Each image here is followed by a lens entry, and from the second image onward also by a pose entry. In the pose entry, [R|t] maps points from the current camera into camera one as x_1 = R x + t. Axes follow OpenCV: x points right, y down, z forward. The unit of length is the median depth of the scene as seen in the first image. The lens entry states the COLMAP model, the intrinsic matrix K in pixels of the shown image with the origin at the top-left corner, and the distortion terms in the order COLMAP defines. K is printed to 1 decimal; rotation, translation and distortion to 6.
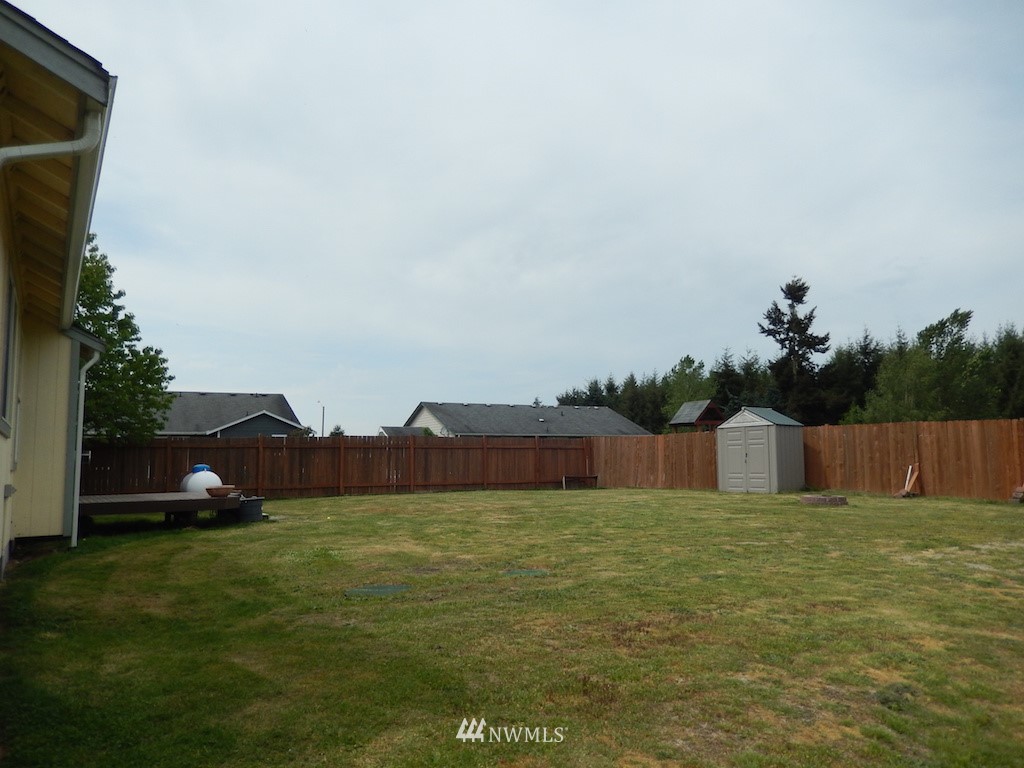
lens RADIAL K [[766.5, 0, 508.9], [0, 766.5, 379.8], [0, 0, 1]] dist [-0.012364, -0.014042]
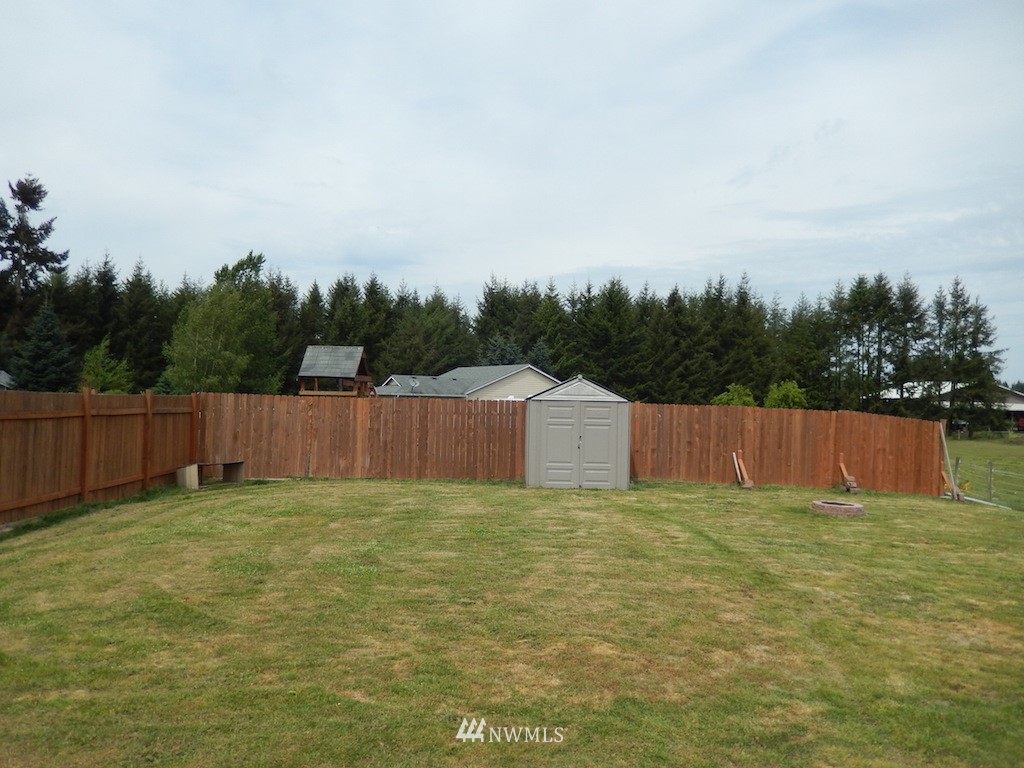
lens RADIAL K [[766.5, 0, 508.9], [0, 766.5, 379.8], [0, 0, 1]] dist [-0.012364, -0.014042]
pose [[0.488224, 0.046231, 0.871493, -0.314273], [-0.122453, 0.992346, 0.015958, 0.030761], [-0.864085, -0.114508, 0.490148, 0.568990]]
